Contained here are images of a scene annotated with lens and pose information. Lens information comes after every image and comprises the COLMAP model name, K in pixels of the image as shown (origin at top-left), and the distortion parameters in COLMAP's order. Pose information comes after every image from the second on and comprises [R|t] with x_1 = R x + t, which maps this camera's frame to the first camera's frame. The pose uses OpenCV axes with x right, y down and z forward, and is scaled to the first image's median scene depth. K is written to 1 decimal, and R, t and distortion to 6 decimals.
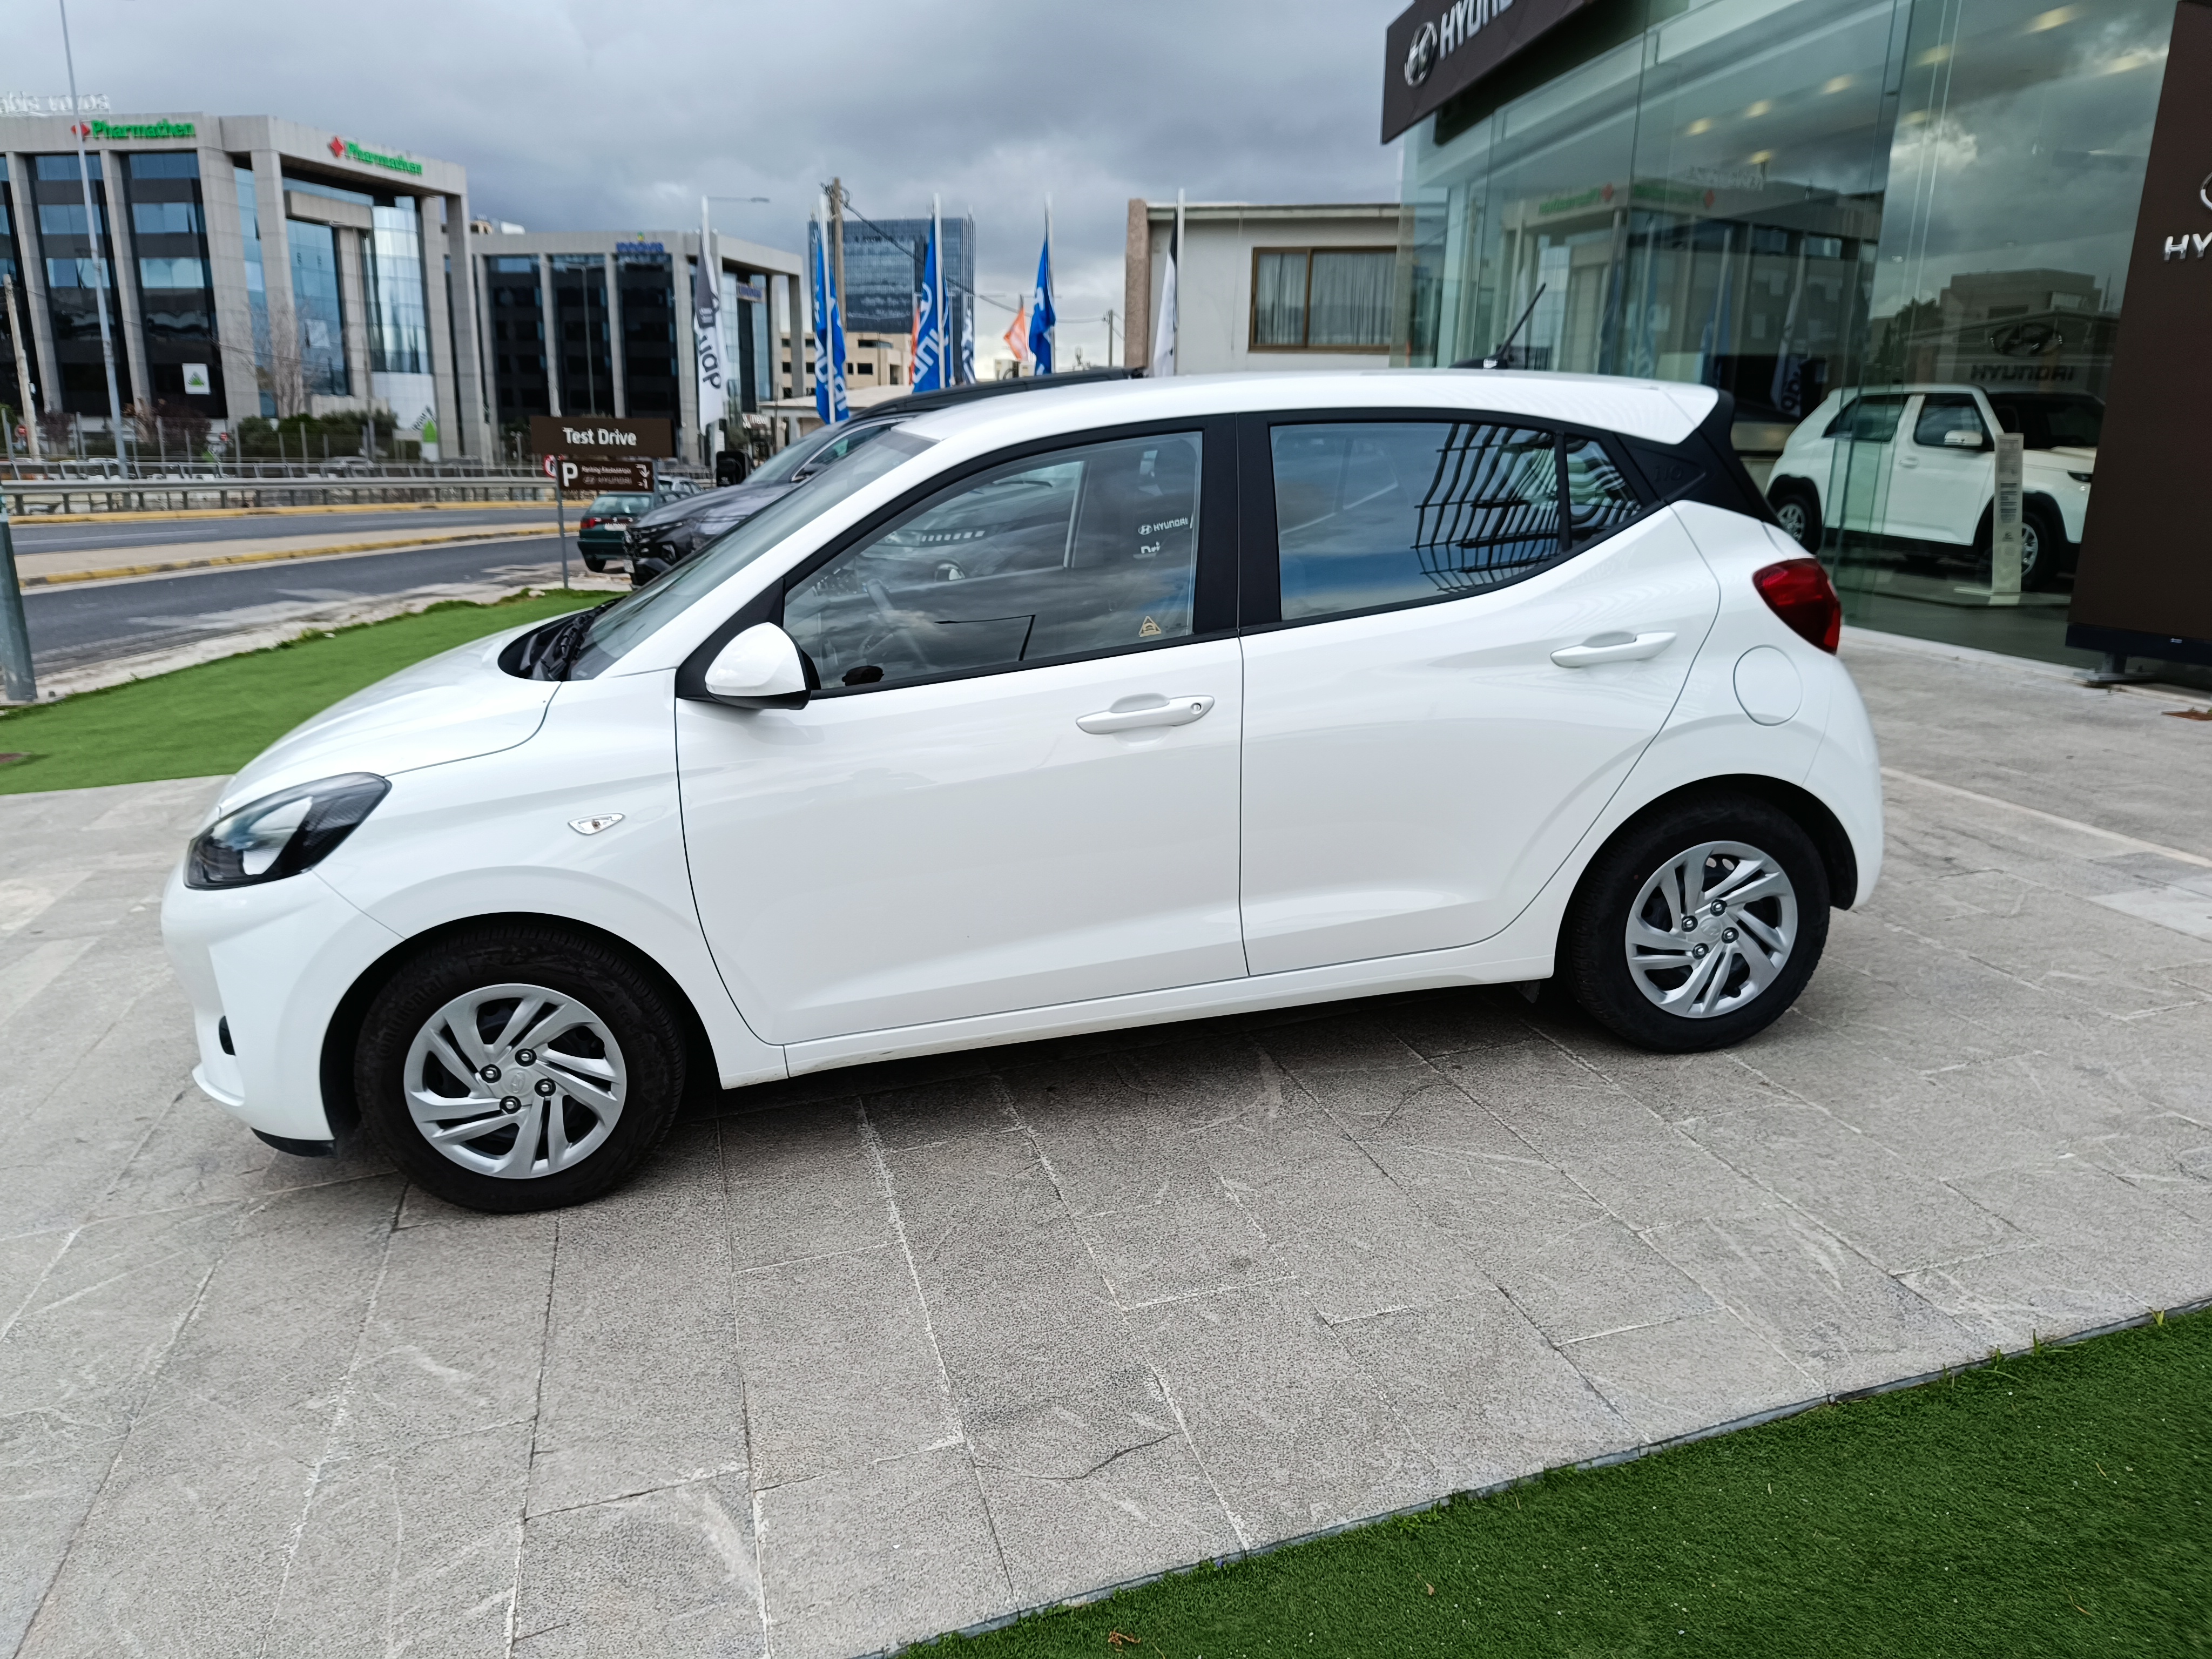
lens RADIAL K [[1536.1, 0, 1085.9], [0, 1536.1, 847.8], [0, 0, 1]] dist [0.009512, -0.006602]
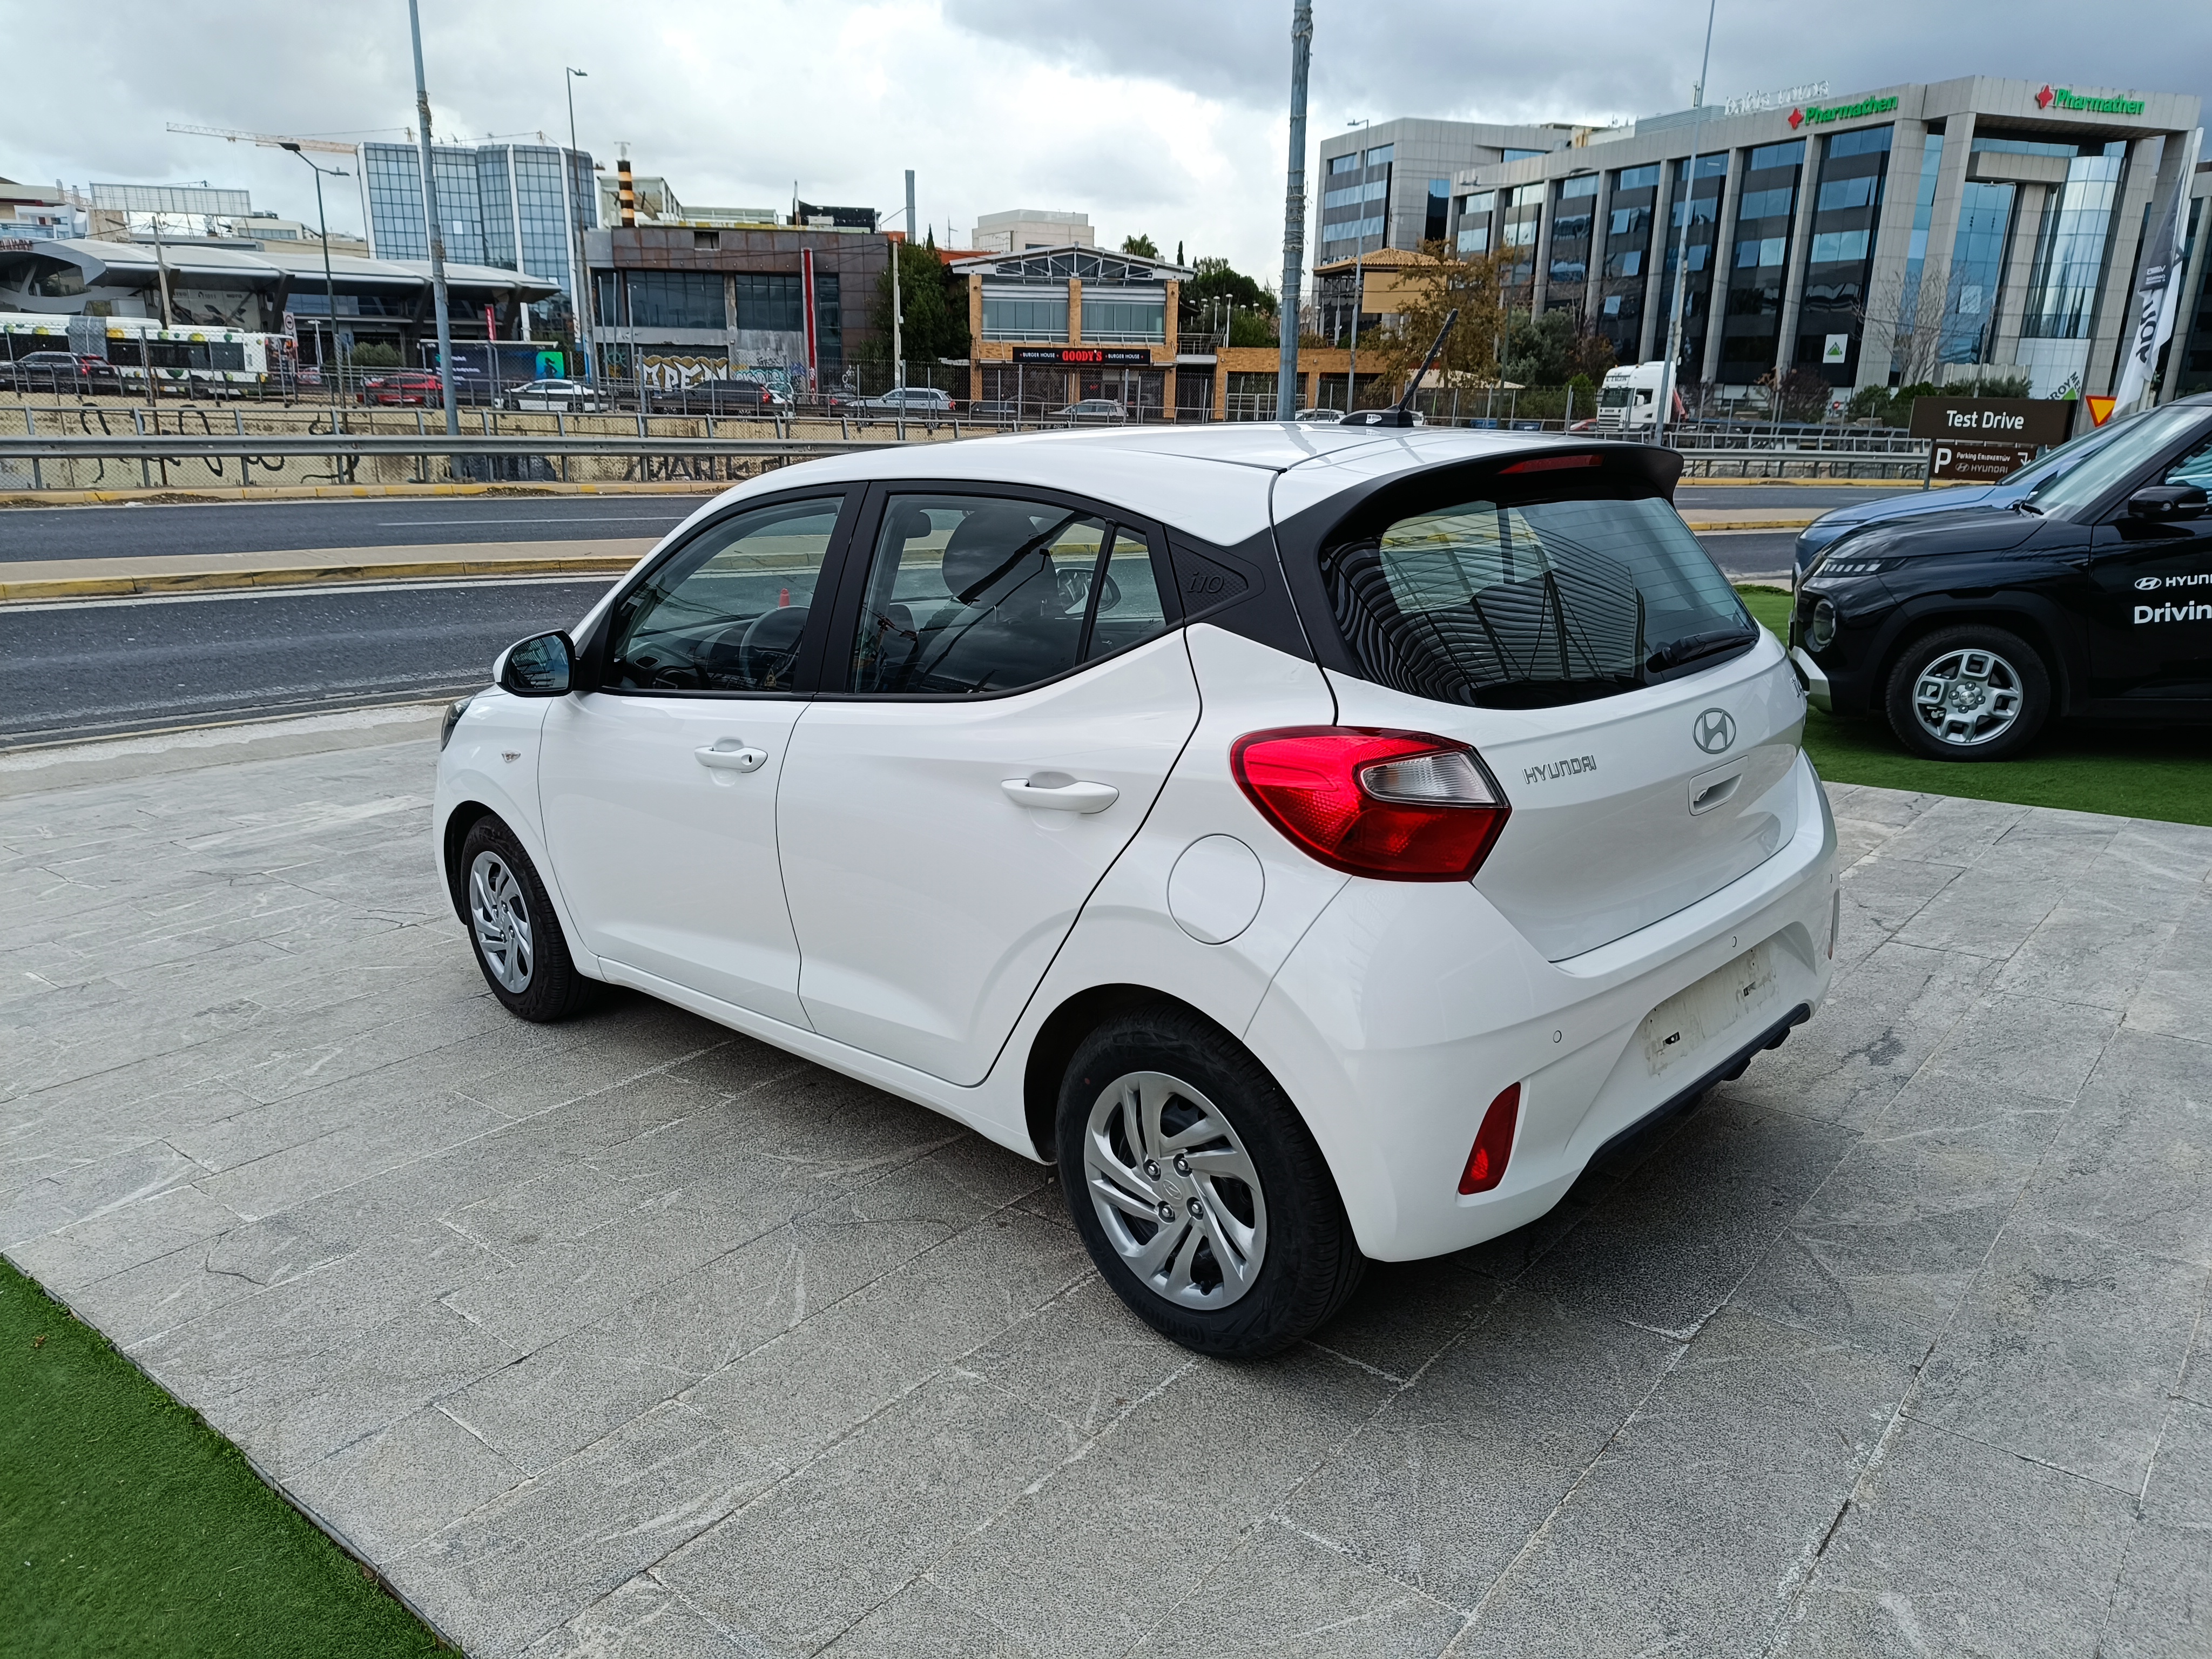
lens RADIAL K [[1527.3, 0, 1103.3], [0, 1527.3, 840.5], [0, 0, 1]] dist [0.037785, -0.038419]
pose [[0.567437, 0.230580, -0.790473, 0.172112], [-0.217293, 0.967894, 0.126351, -0.036427], [0.794228, 0.100068, 0.599323, 0.092970]]
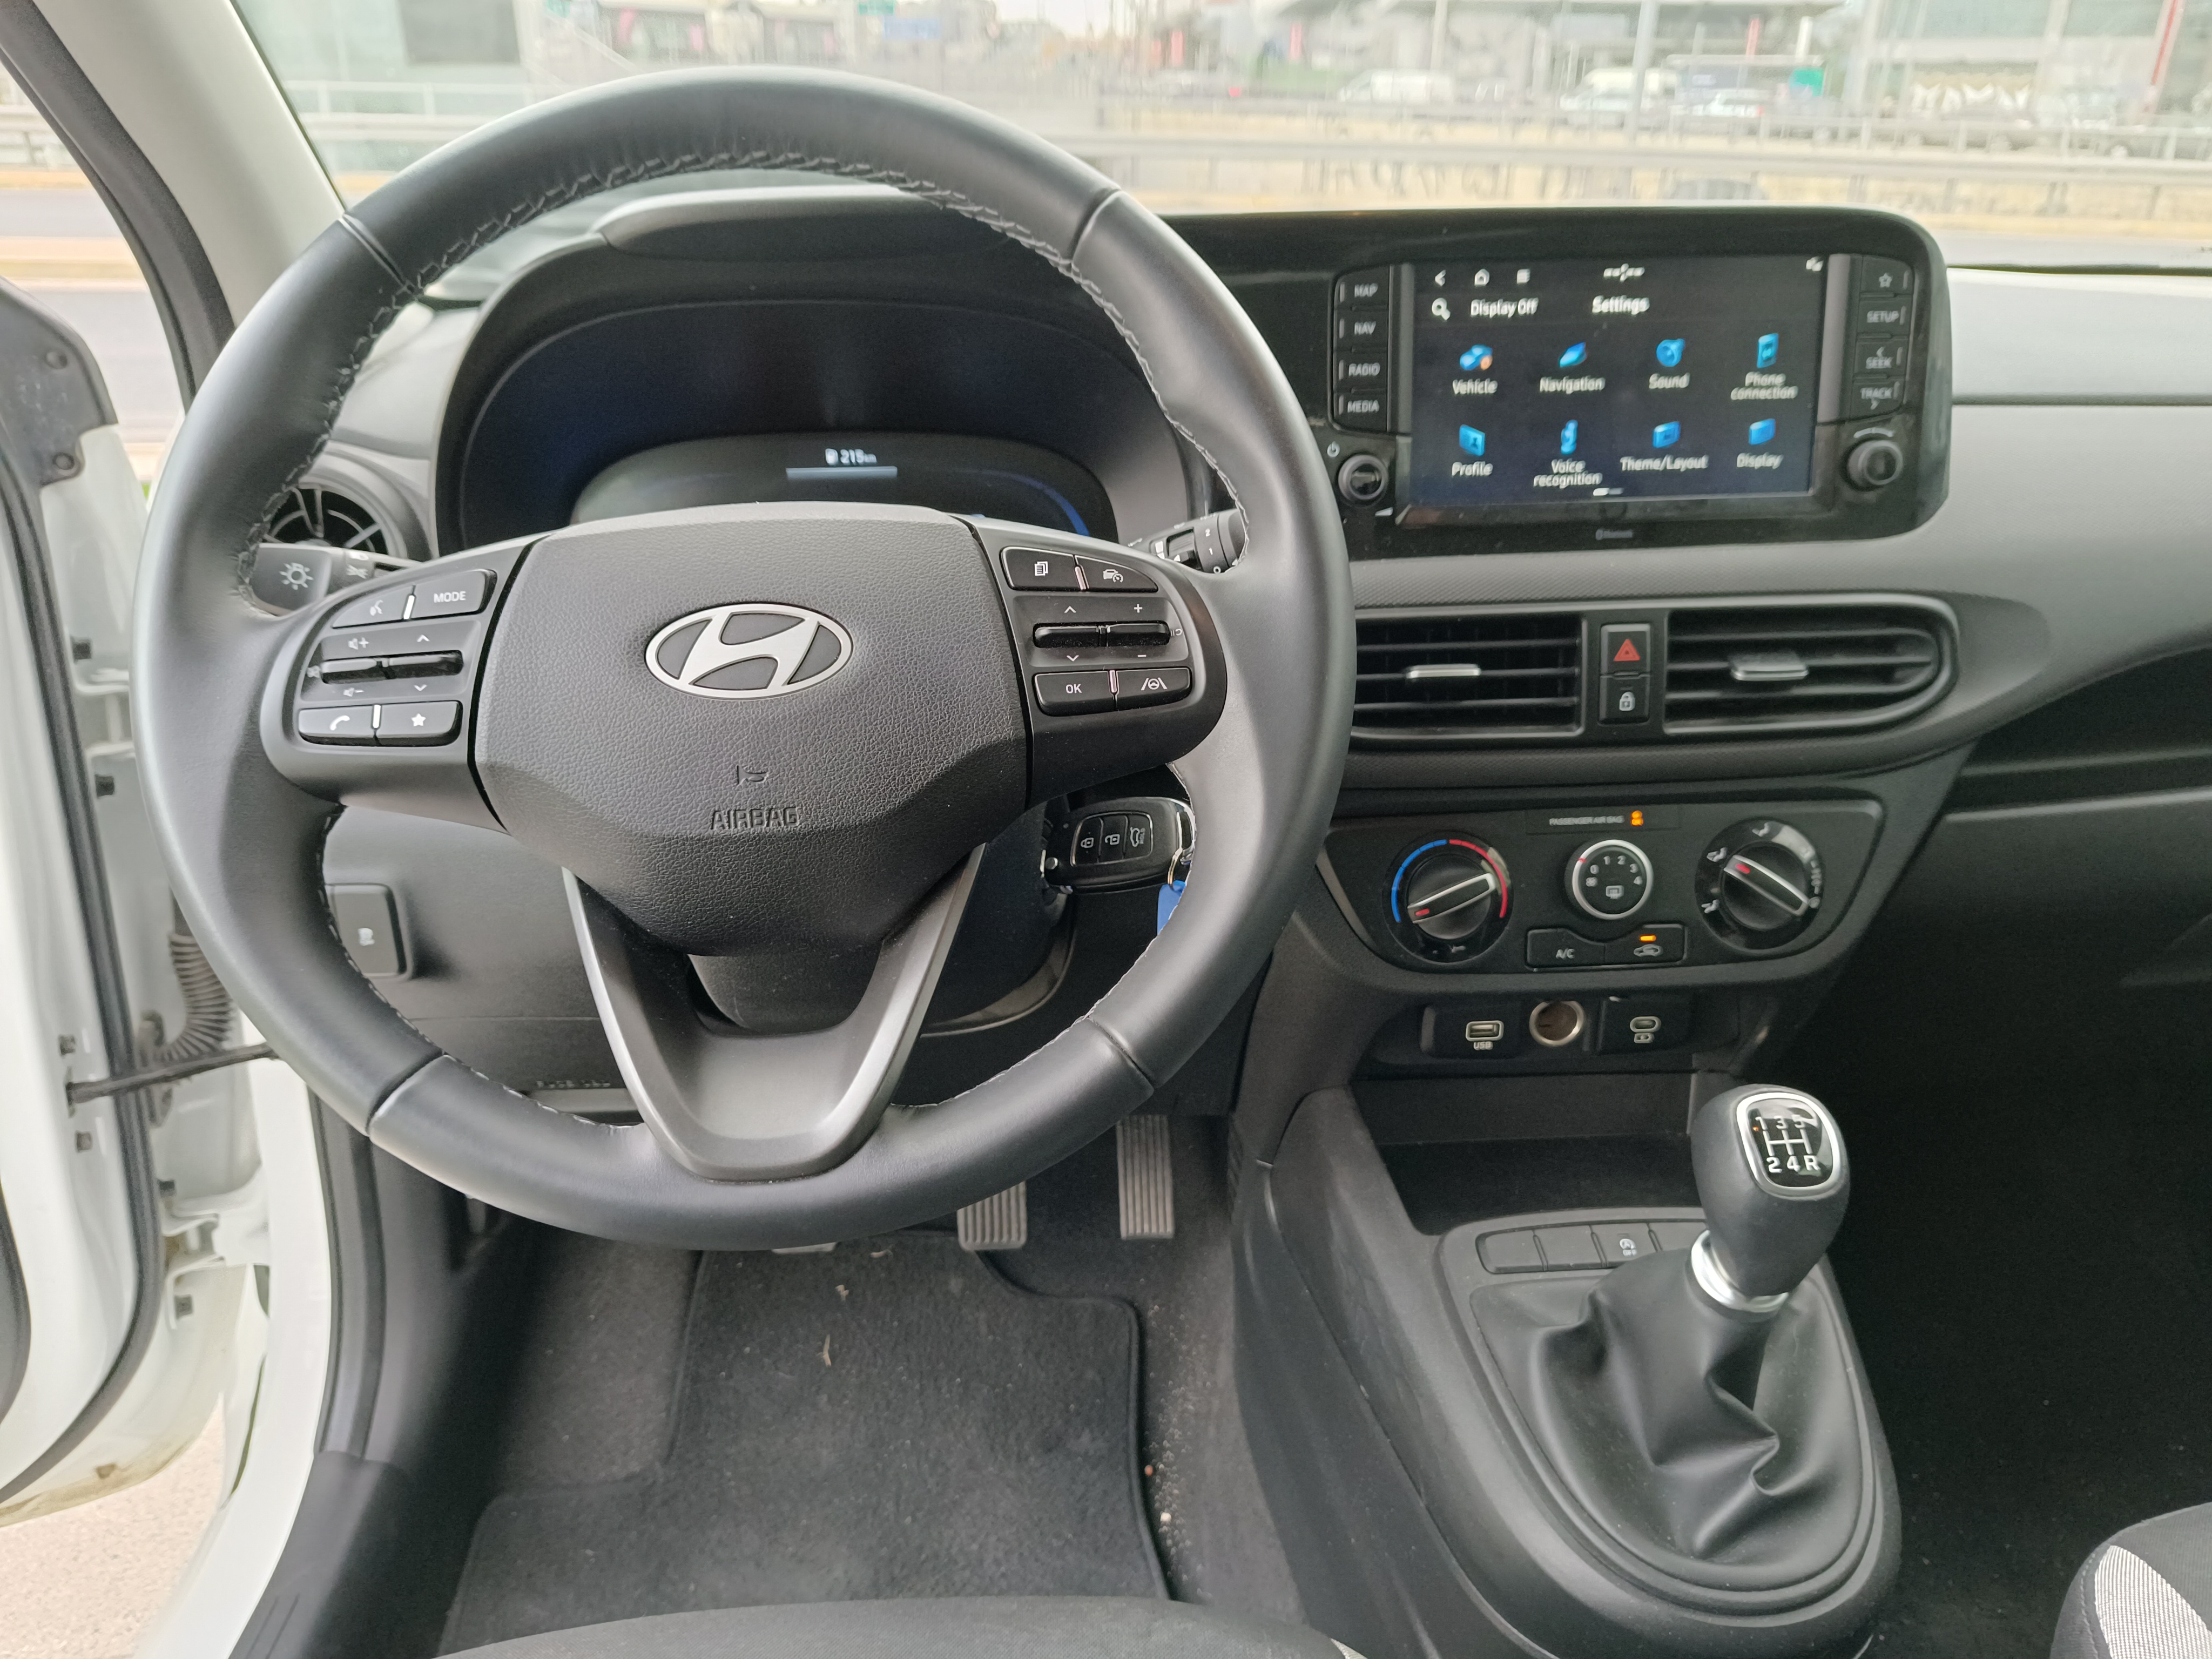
lens RADIAL K [[1544.4, 0, 1098.3], [0, 1544.4, 833.1], [0, 0, 1]] dist [0.043551, -0.048712]
pose [[-0.129394, 0.407219, -0.904118, 0.001427], [-0.266145, 0.864065, 0.427269, -0.033473], [0.955209, 0.295912, -0.003425, 0.189014]]
